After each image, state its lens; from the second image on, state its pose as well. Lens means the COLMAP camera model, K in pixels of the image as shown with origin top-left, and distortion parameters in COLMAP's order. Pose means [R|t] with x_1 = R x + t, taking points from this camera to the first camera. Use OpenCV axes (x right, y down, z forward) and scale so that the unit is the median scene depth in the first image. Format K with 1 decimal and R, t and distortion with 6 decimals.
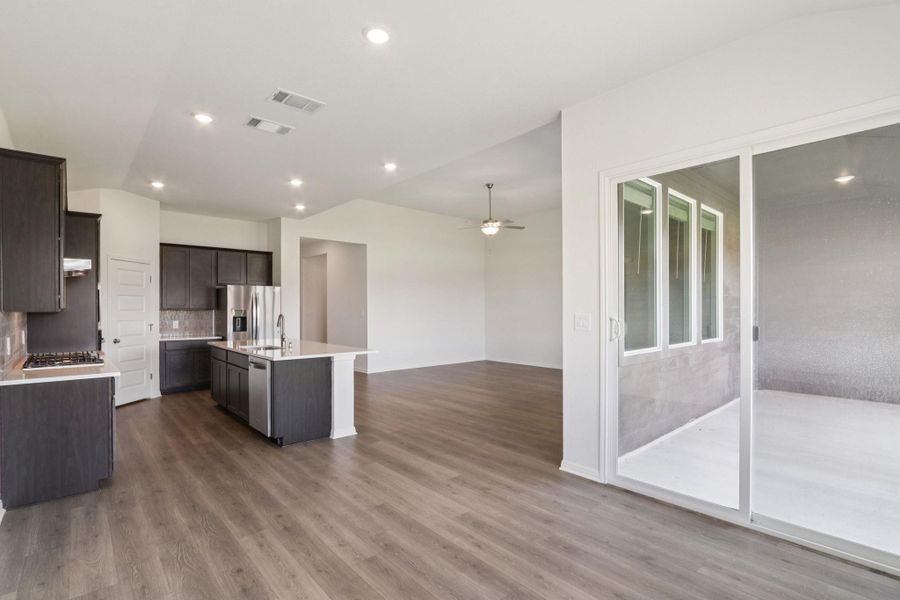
lens RADIAL K [[420.5, 0, 439.4], [0, 420.5, 306.5], [0, 0, 1]] dist [-0.000258, -0.000071]
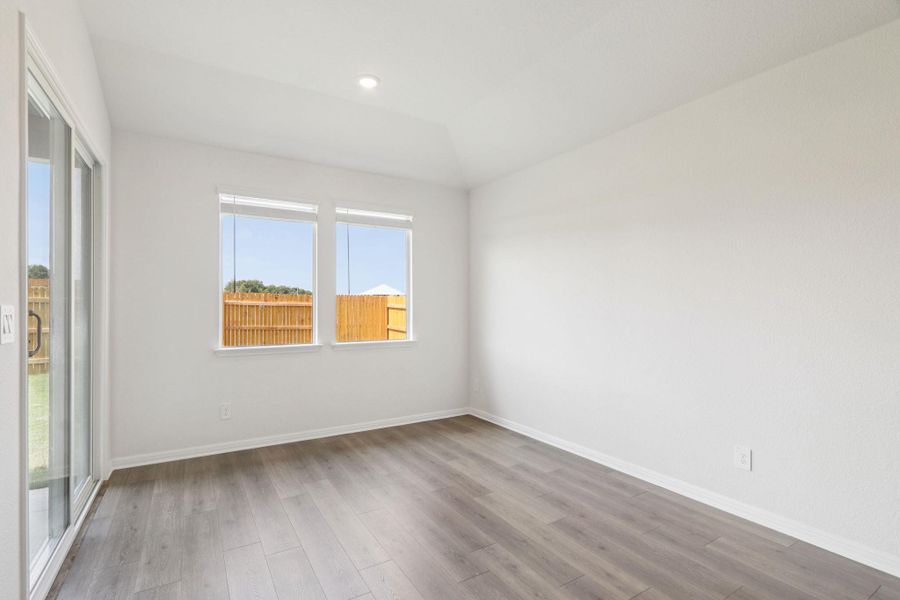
lens RADIAL K [[420.5, 0, 439.4], [0, 420.5, 306.5], [0, 0, 1]] dist [-0.000258, -0.000071]
pose [[-0.983026, -0.001210, 0.183461, -0.254360], [-0.002436, 0.999976, -0.006459, 0.033484], [-0.183449, -0.006796, -0.983006, 1.987539]]
